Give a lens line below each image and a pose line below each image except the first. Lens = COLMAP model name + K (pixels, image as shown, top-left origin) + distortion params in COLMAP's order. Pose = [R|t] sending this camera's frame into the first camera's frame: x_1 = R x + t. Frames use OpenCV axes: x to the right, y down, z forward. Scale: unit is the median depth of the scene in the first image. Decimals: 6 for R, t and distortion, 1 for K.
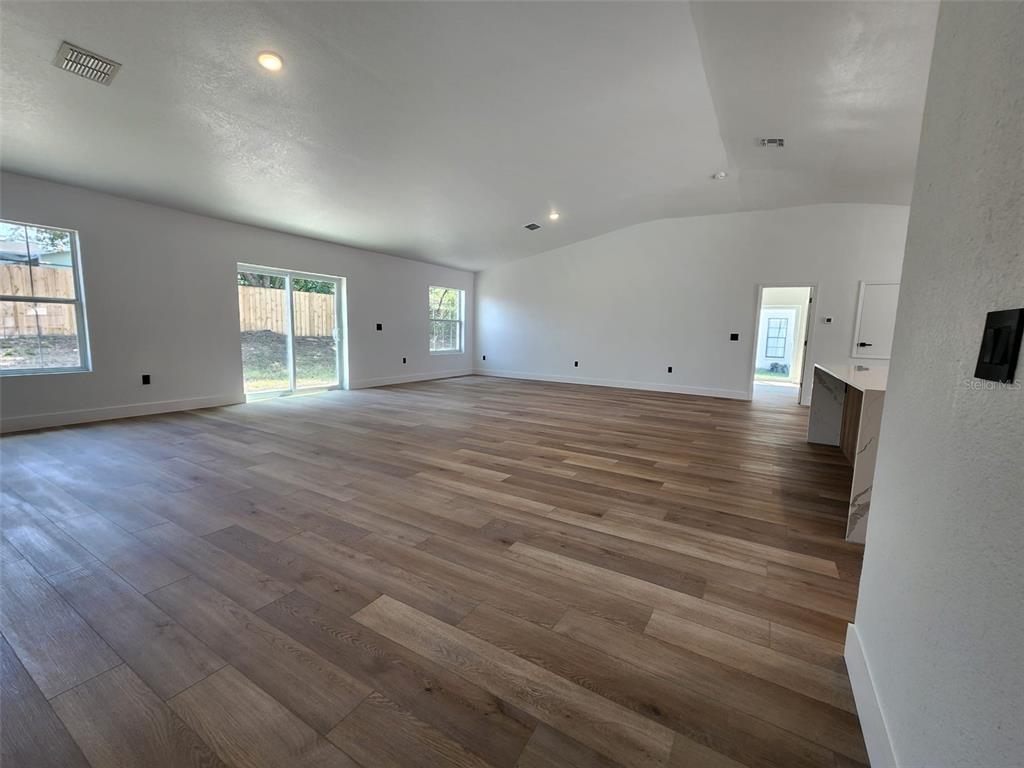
lens RADIAL K [[423.2, 0, 519.0], [0, 423.2, 384.0], [0, 0, 1]] dist [0.000217, -0.000020]
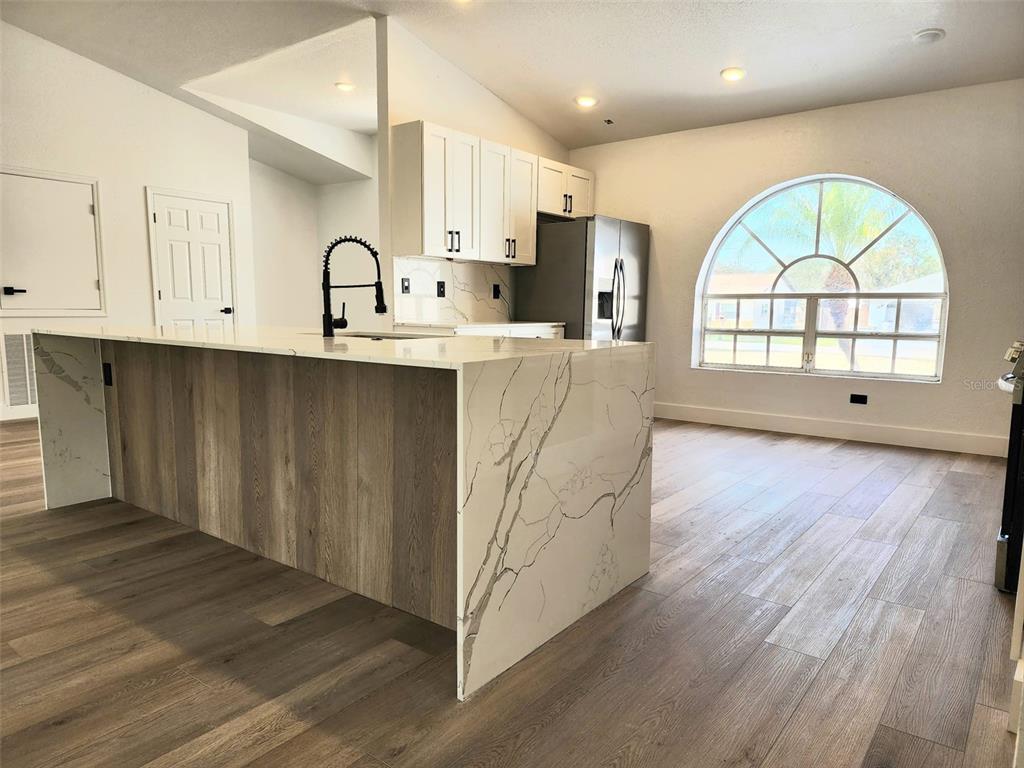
lens RADIAL K [[684.7, 0, 515.2], [0, 684.7, 389.7], [0, 0, 1]] dist [0.076420, -0.072433]
pose [[0.122273, -0.146880, 0.981568, 0.056725], [0.115686, 0.984357, 0.132886, -0.024504], [-0.985731, 0.097305, 0.137352, 0.431831]]
